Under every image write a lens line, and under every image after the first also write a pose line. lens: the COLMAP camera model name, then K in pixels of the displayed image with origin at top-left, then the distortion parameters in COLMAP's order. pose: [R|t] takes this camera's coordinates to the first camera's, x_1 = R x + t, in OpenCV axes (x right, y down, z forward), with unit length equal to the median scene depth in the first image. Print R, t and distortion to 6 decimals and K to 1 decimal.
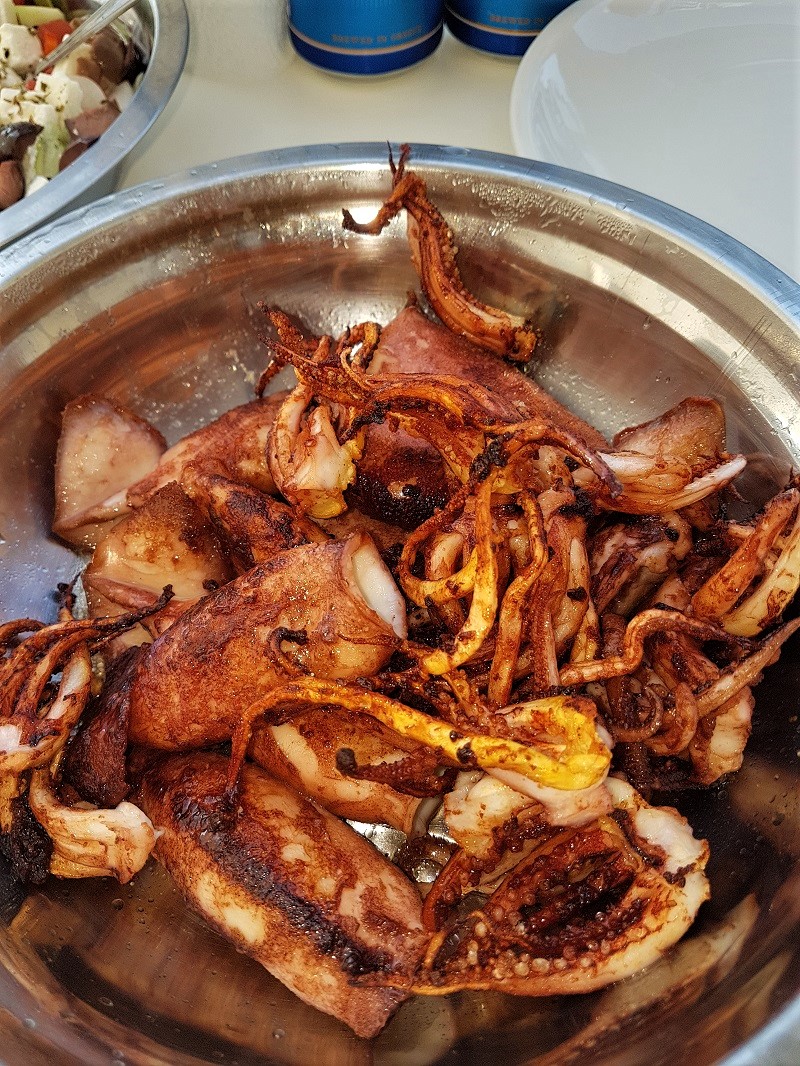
lens RADIAL K [[861.2, 0, 400.0], [0, 861.2, 533.0], [0, 0, 1]] dist [0.157952, -0.366834]
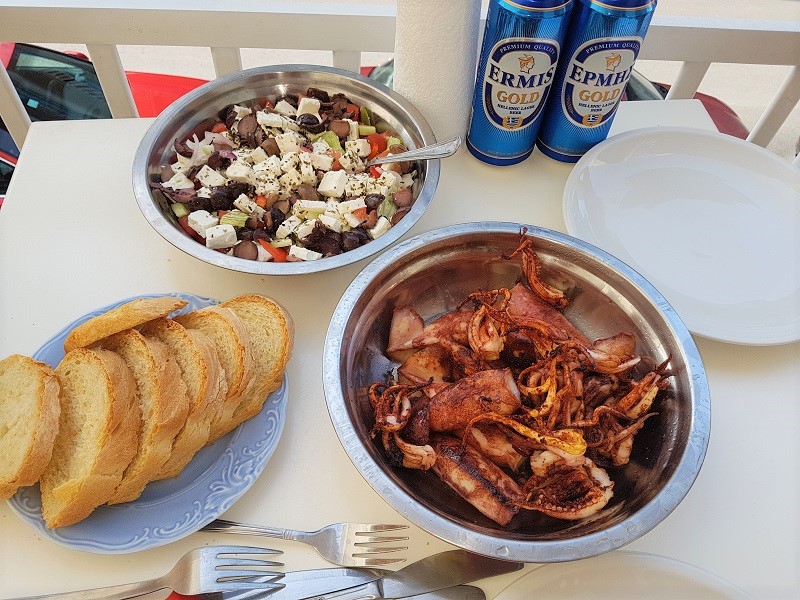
lens RADIAL K [[646.3, 0, 384.2], [0, 646.3, 297.2], [0, 0, 1]] dist [0.157952, -0.366834]
pose [[0.992192, 0.115593, -0.046831, -0.410722], [-0.118766, 0.990319, -0.071857, -0.032970], [0.038071, 0.076858, 0.996315, -1.356209]]
